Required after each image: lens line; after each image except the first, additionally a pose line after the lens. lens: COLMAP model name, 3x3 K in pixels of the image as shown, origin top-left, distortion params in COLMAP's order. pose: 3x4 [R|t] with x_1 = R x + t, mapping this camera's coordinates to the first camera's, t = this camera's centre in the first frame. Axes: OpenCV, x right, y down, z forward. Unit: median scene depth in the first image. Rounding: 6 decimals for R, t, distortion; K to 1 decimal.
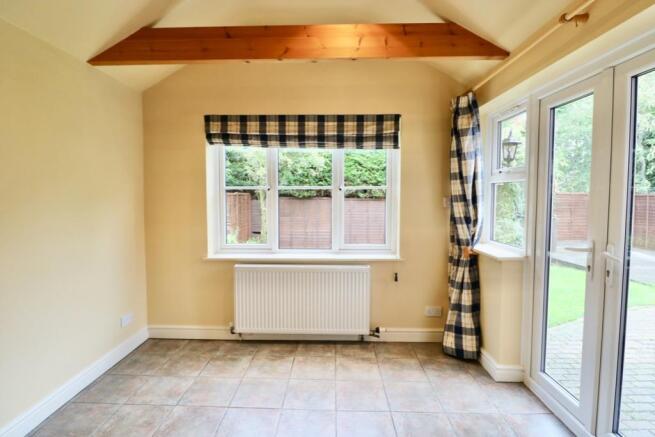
lens RADIAL K [[335.1, 0, 326.3], [0, 335.1, 215.4], [0, 0, 1]] dist [0.003924, 0.000199]
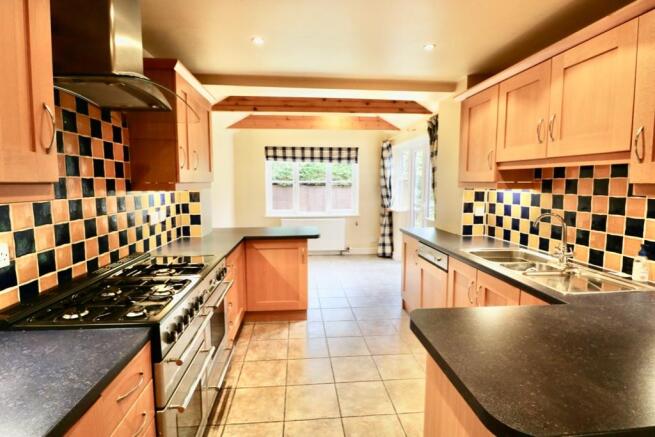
lens RADIAL K [[335.1, 0, 326.8], [0, 335.1, 217.6], [0, 0, 1]] dist [0.003924, 0.000199]
pose [[0.993575, -0.012157, 0.112522, -0.238187], [0.007315, 0.999034, 0.043342, 0.054269], [-0.112940, -0.042240, 0.992703, -1.180222]]
